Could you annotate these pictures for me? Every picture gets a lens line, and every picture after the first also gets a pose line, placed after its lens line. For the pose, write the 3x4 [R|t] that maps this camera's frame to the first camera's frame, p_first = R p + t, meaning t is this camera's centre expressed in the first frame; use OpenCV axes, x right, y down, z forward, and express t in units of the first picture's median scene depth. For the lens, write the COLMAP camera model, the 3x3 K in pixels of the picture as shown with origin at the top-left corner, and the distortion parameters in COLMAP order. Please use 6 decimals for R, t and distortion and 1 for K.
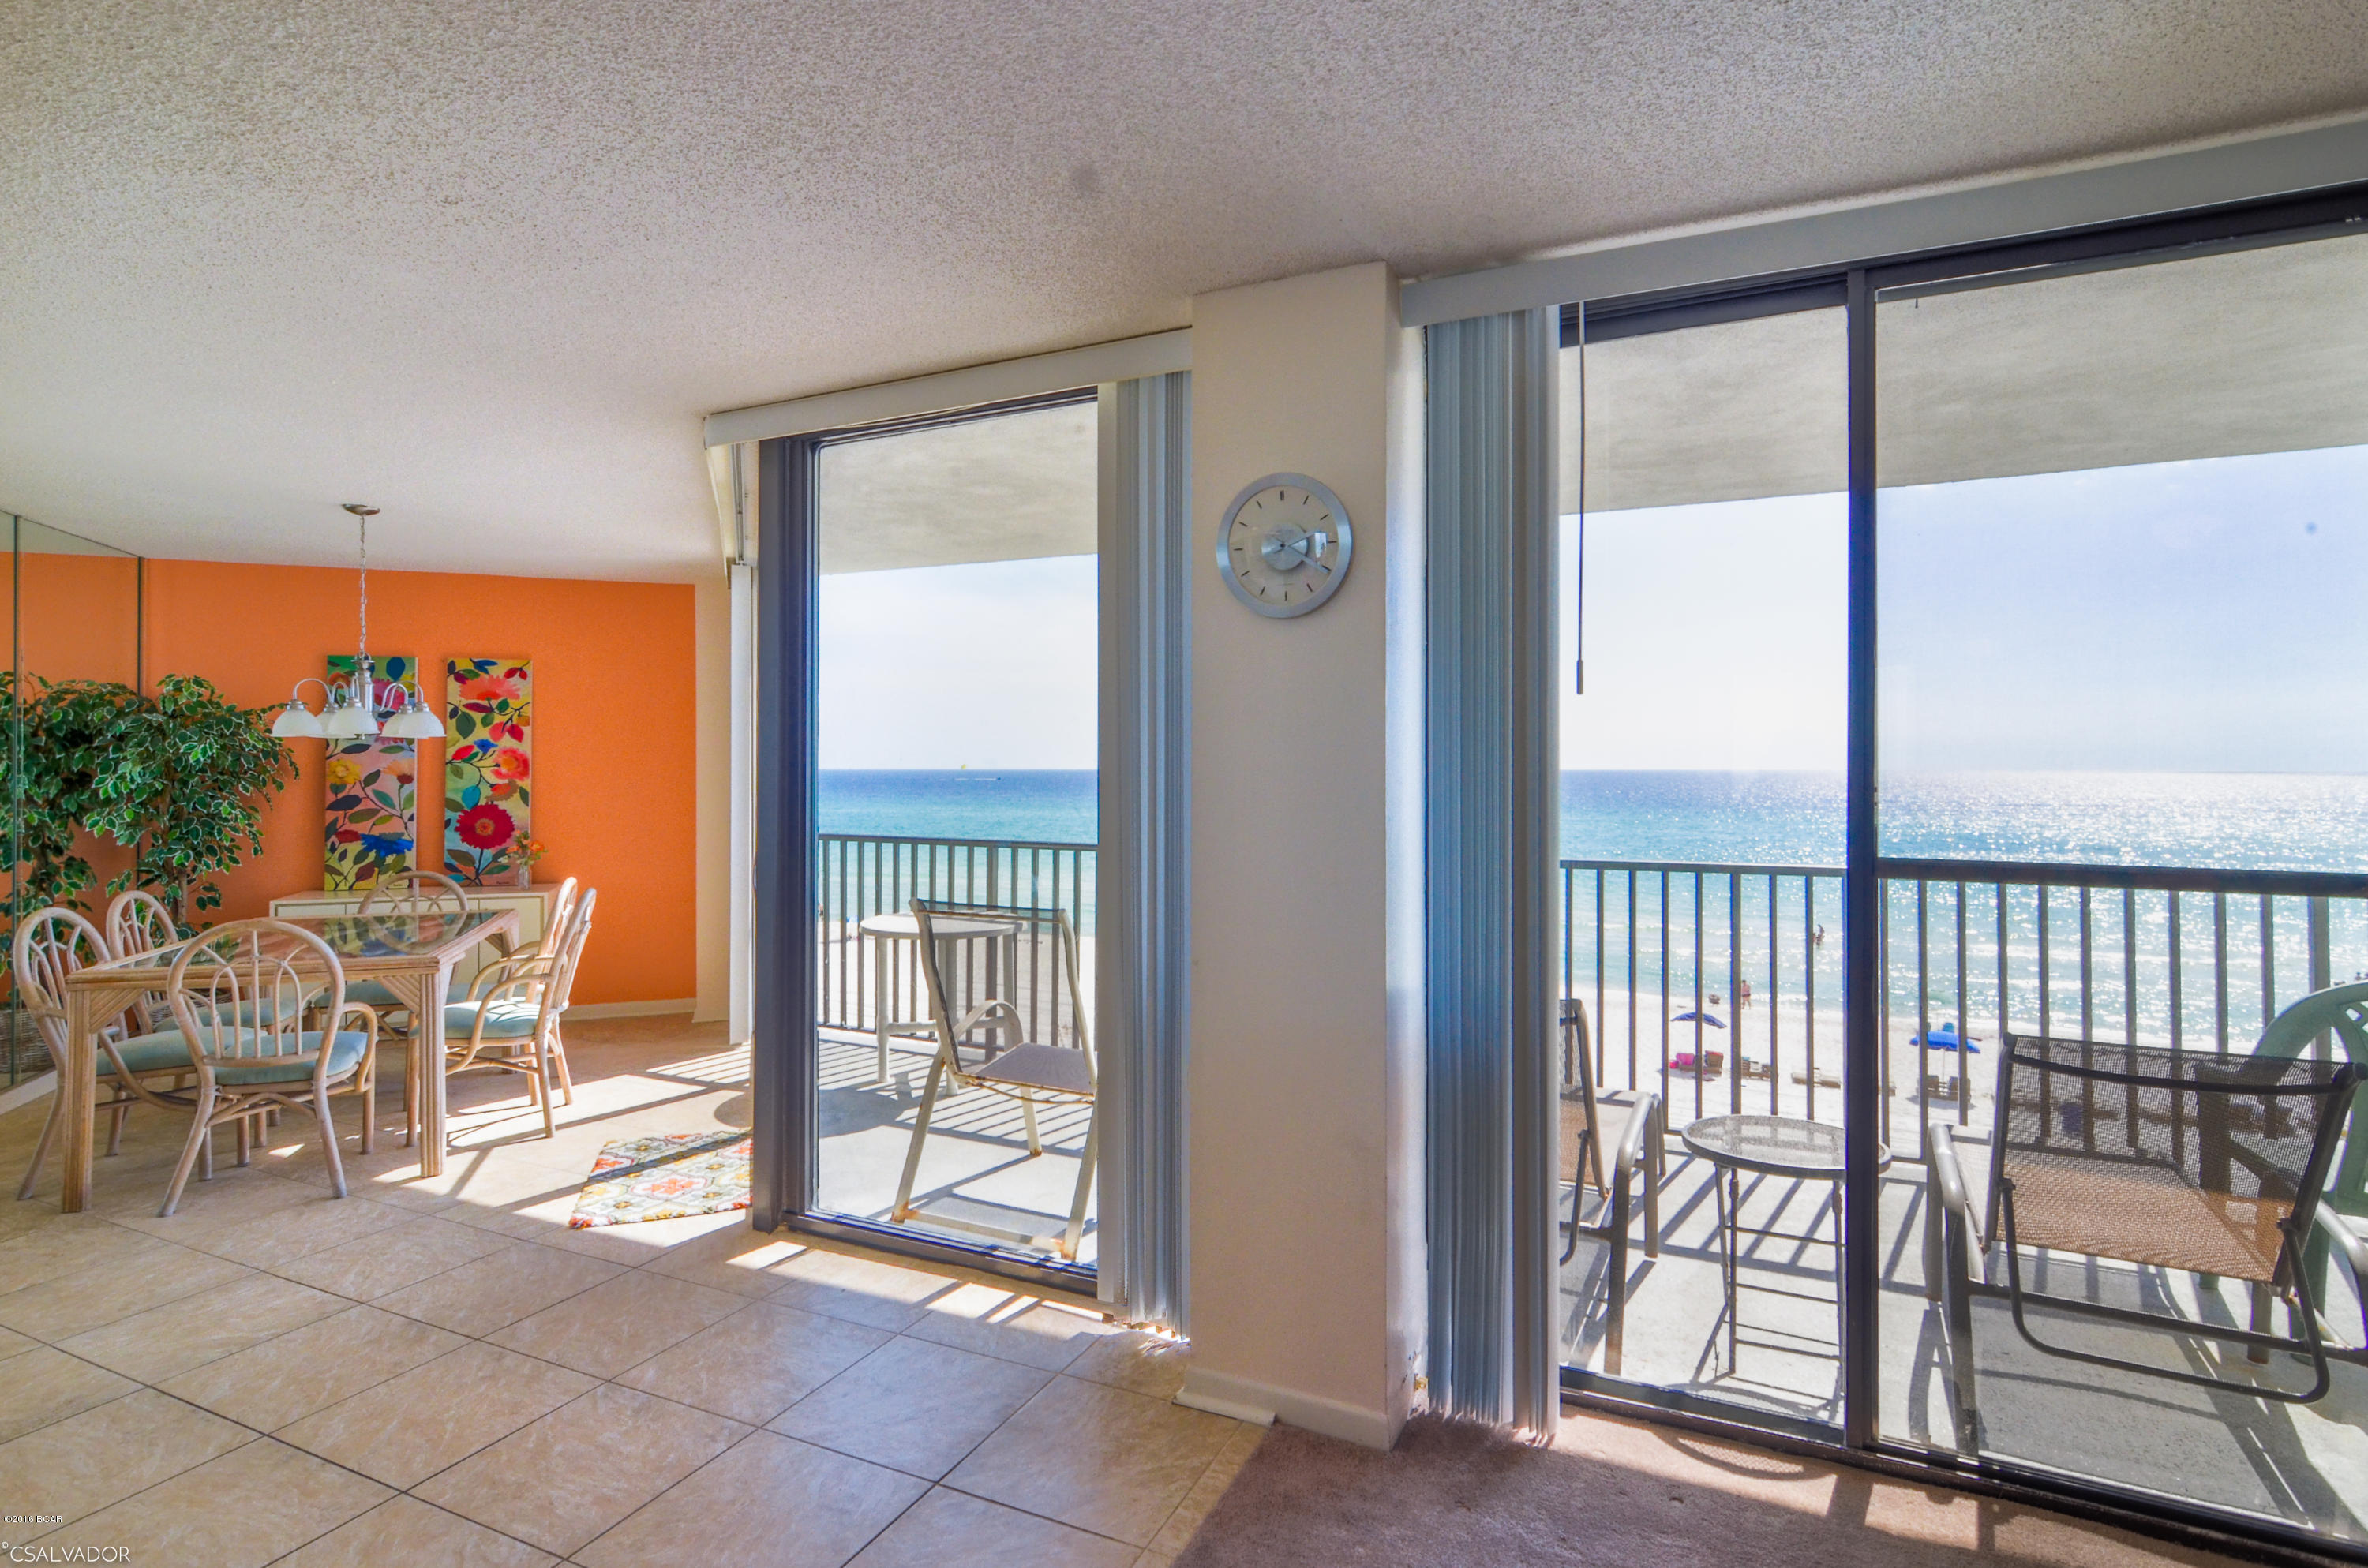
lens RADIAL K [[1196.6, 0, 1182.9], [0, 1196.6, 770.3], [0, 0, 1]] dist [-0.010872, 0.001010]
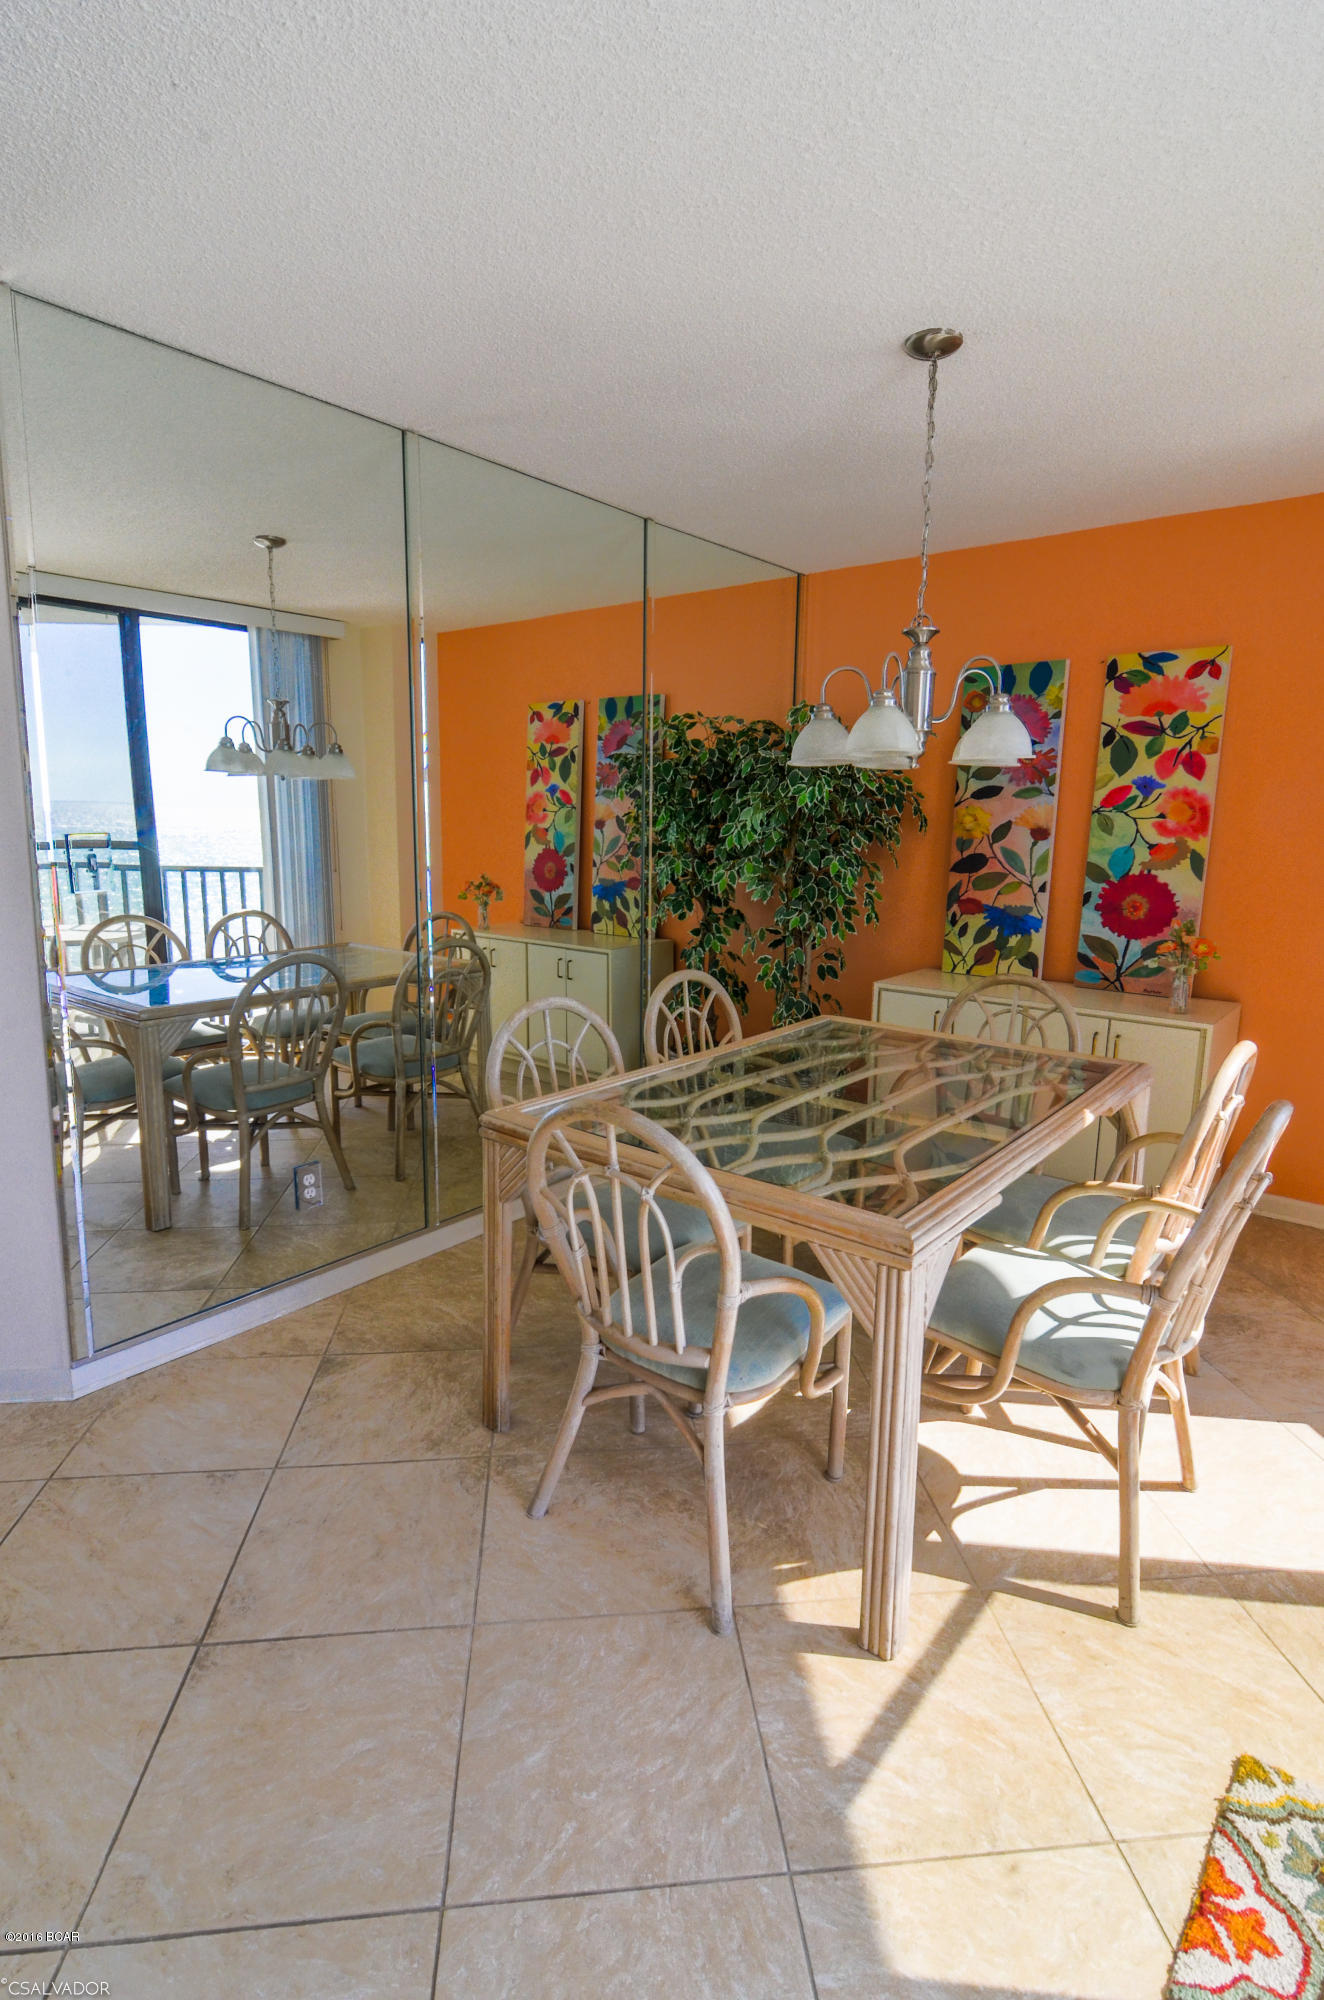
lens RADIAL K [[1010.8, 0, 662.0], [0, 1010.8, 1000.0], [0, 0, 1]] dist [-0.010872, 0.001010]
pose [[0.523207, 0.158815, -0.837277, -0.238983], [-0.012168, 0.983774, 0.178999, -0.000385], [0.852119, -0.083466, 0.516650, 0.473450]]
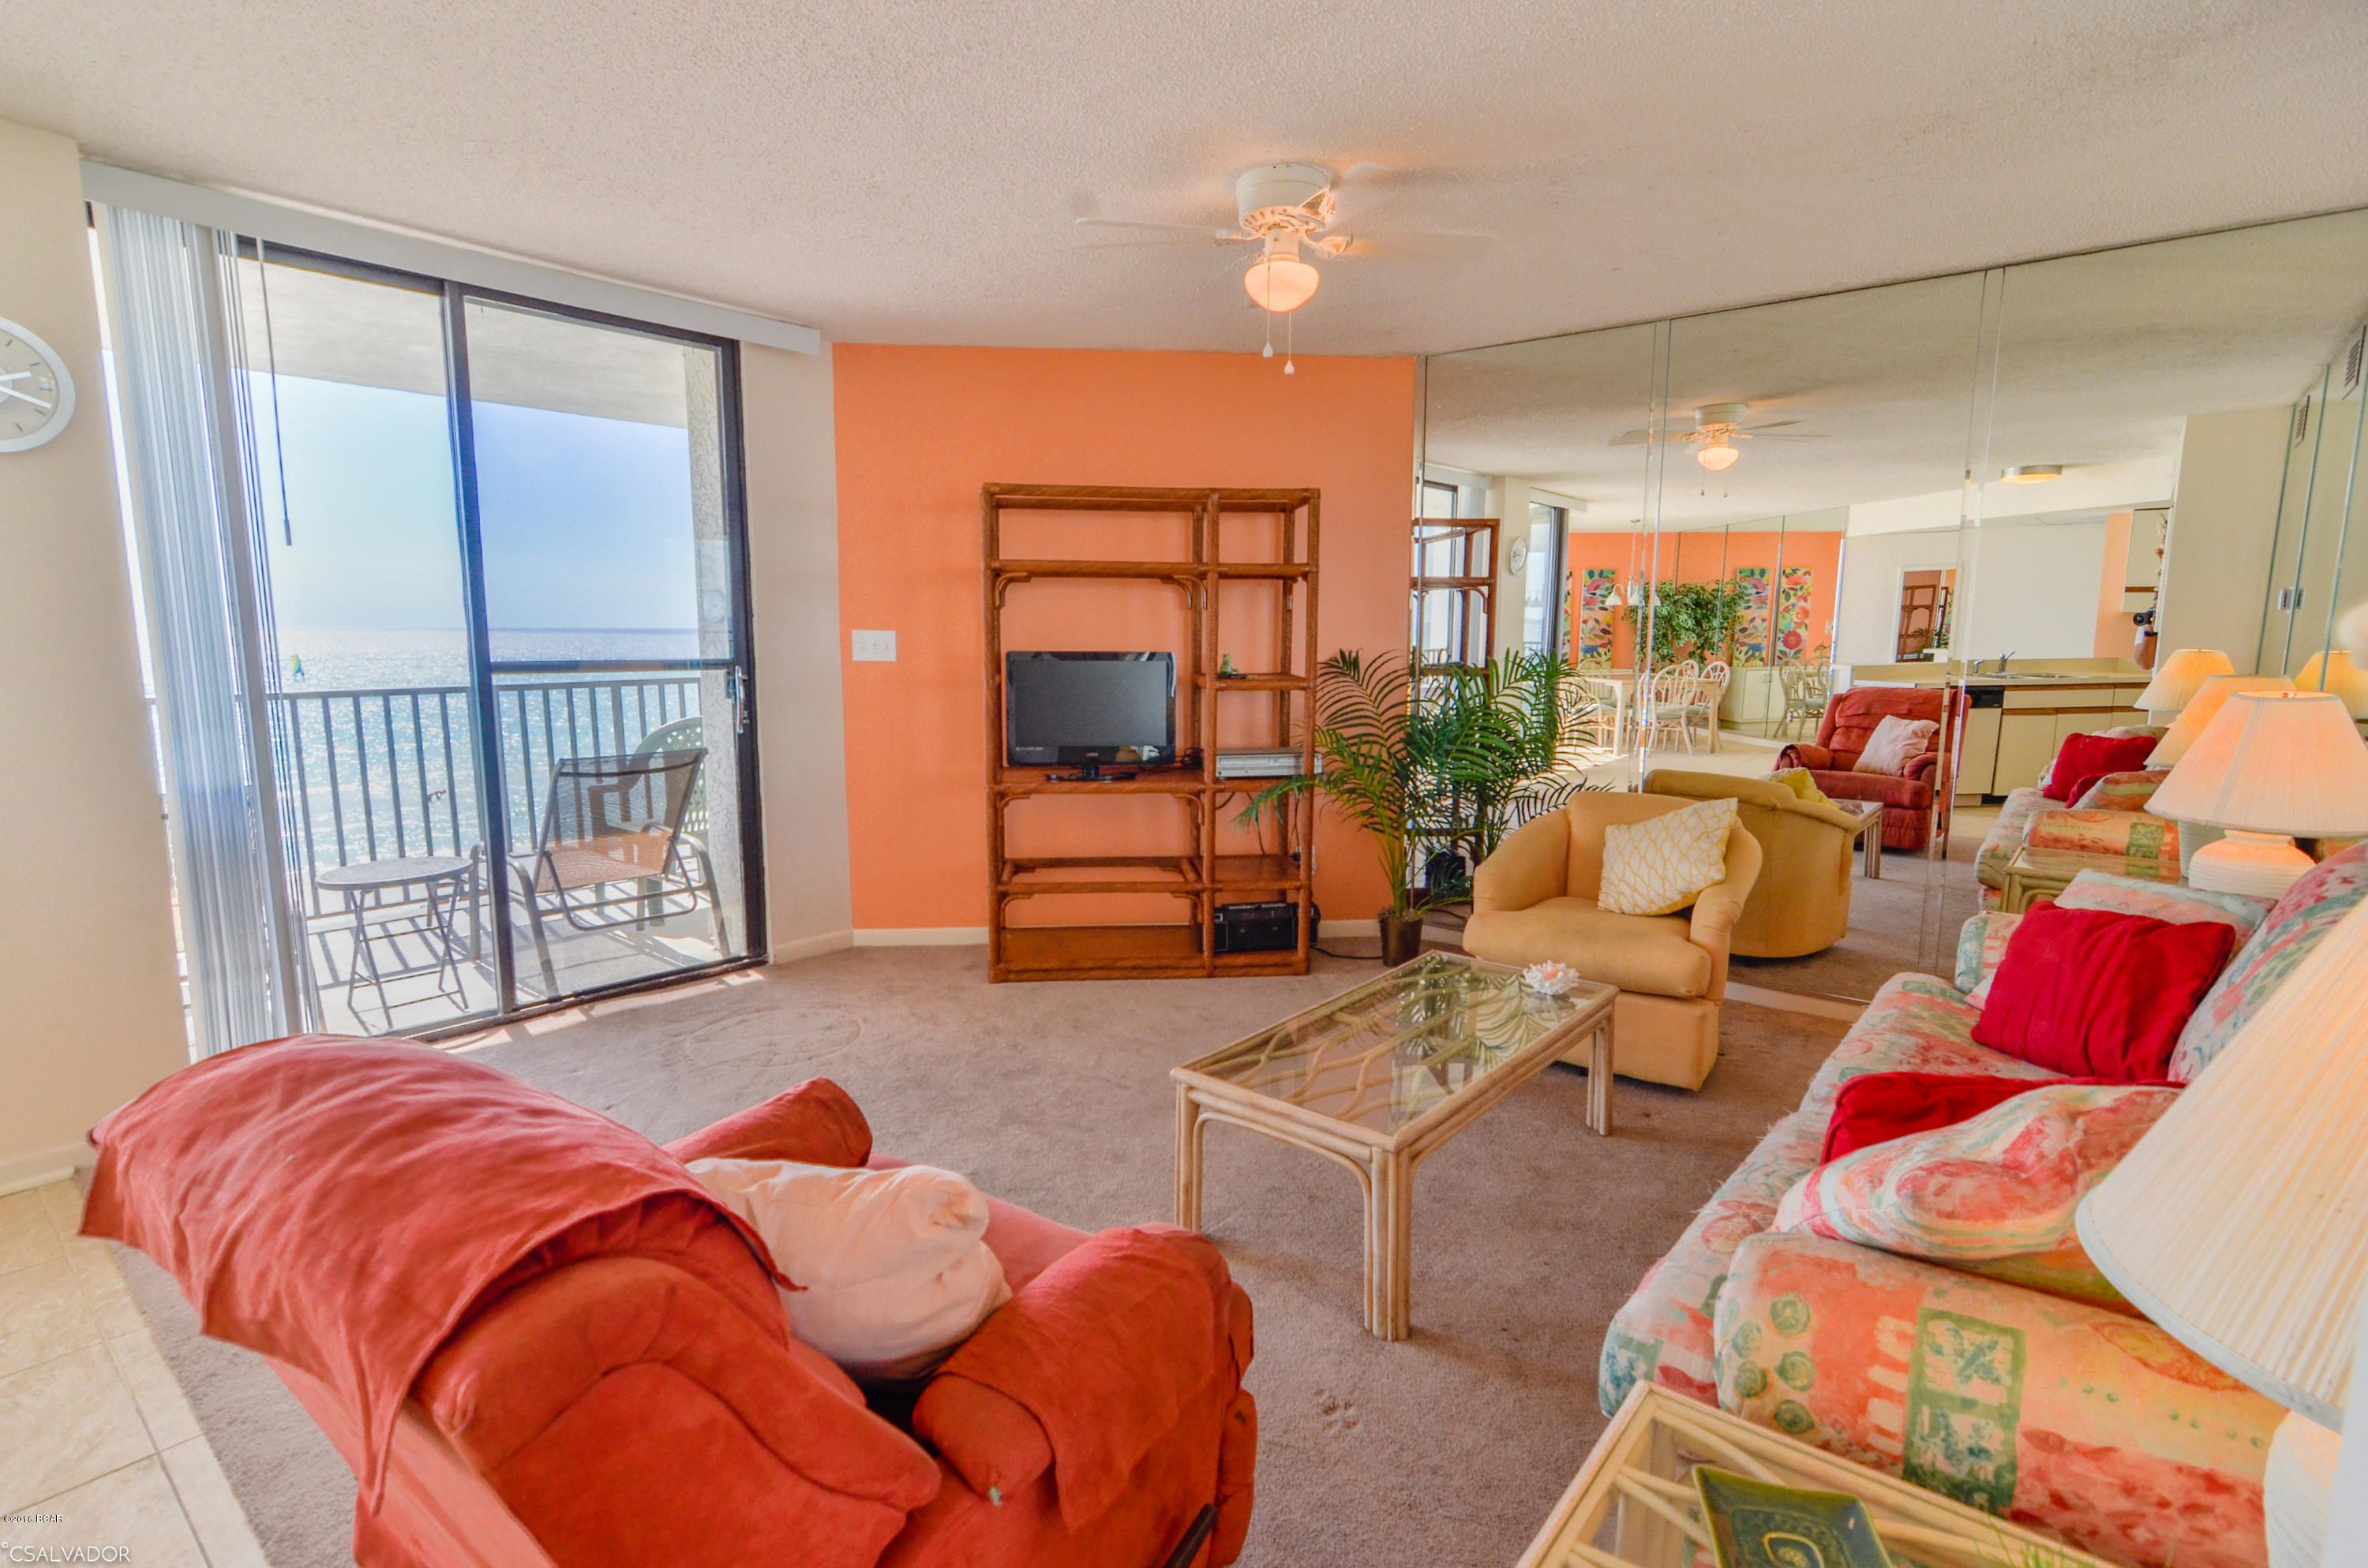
lens RADIAL K [[1196.6, 0, 1182.9], [0, 1196.6, 770.3], [0, 0, 1]] dist [-0.010872, 0.001010]
pose [[0.965191, 0.030857, -0.259718, -1.147343], [0.008620, 0.988724, 0.149504, -0.062713], [0.261402, -0.146538, 0.954042, -1.632733]]
